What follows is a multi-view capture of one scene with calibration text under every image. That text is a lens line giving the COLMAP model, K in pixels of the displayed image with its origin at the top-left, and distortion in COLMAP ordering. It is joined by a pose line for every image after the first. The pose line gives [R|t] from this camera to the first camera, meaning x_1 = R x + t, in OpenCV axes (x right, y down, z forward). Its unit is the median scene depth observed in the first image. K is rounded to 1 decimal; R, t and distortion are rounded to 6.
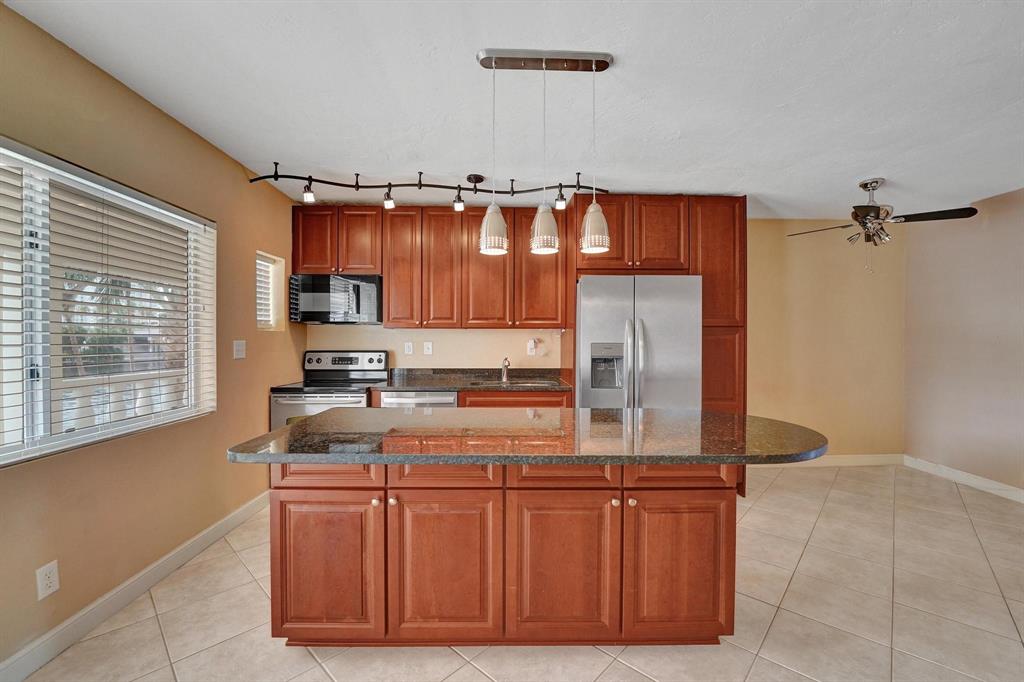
lens RADIAL K [[419.5, 0, 512.0], [0, 419.5, 341.0], [0, 0, 1]] dist [-0.017842, -0.000230]
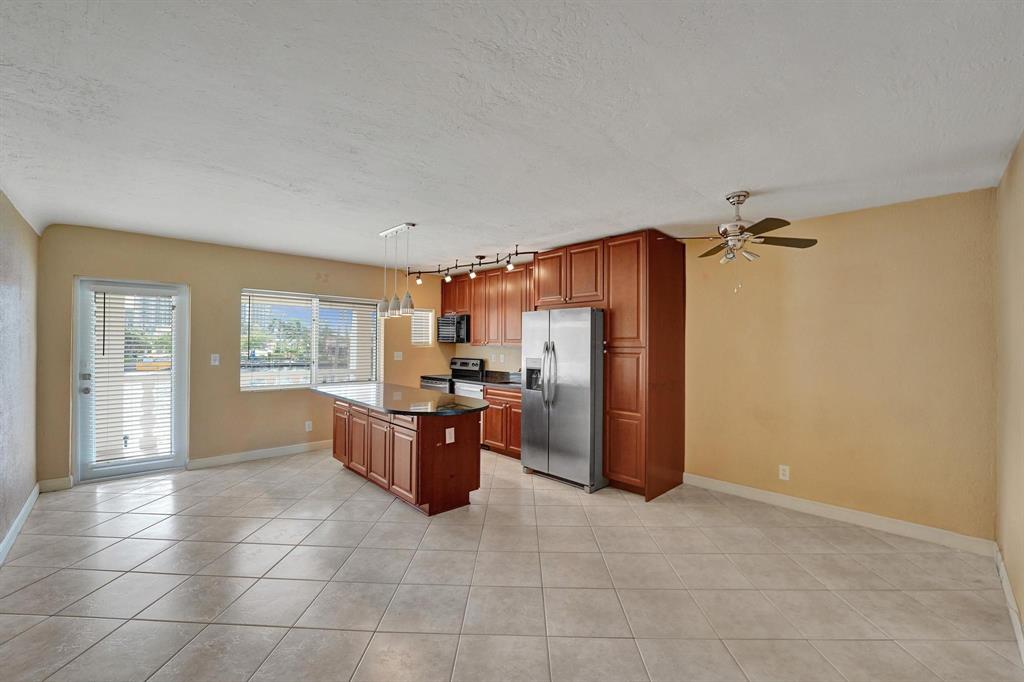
lens RADIAL K [[419.5, 0, 512.0], [0, 419.5, 341.0], [0, 0, 1]] dist [-0.017842, -0.000230]
pose [[0.666020, -0.001707, -0.745932, 1.190104], [-0.014205, 0.999787, -0.014971, -0.030735], [0.745799, 0.020567, 0.665854, -0.008204]]
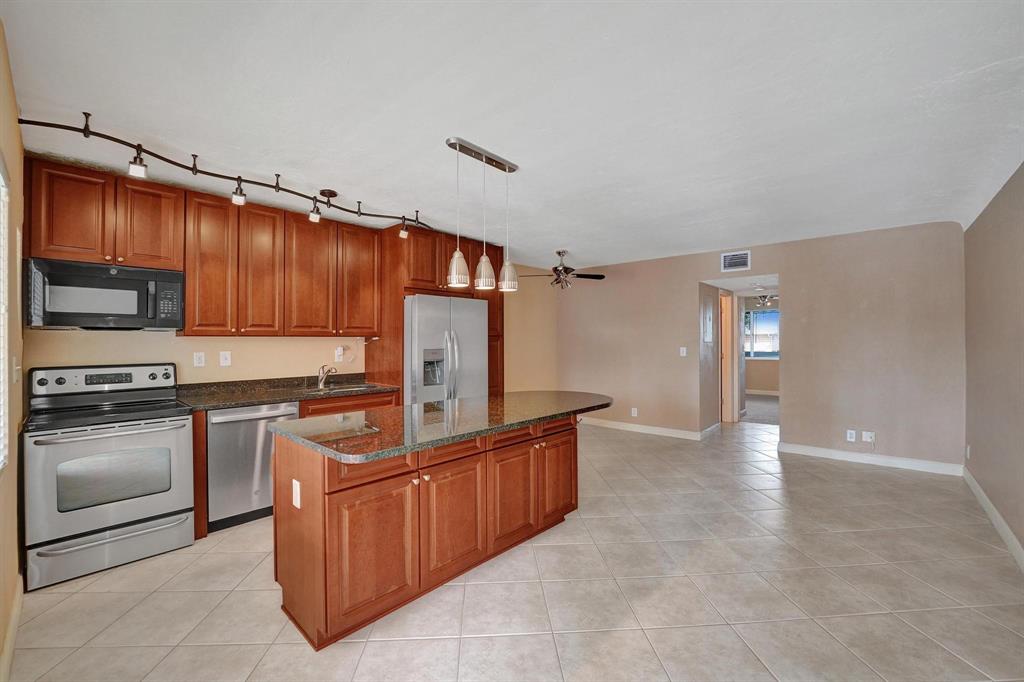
lens RADIAL K [[419.5, 0, 512.0], [0, 419.5, 341.0], [0, 0, 1]] dist [-0.017842, -0.000230]
pose [[0.692733, -0.003961, 0.721183, -0.501537], [0.008611, 0.999959, -0.002780, -0.014216], [-0.721143, 0.008136, 0.692739, -0.040213]]
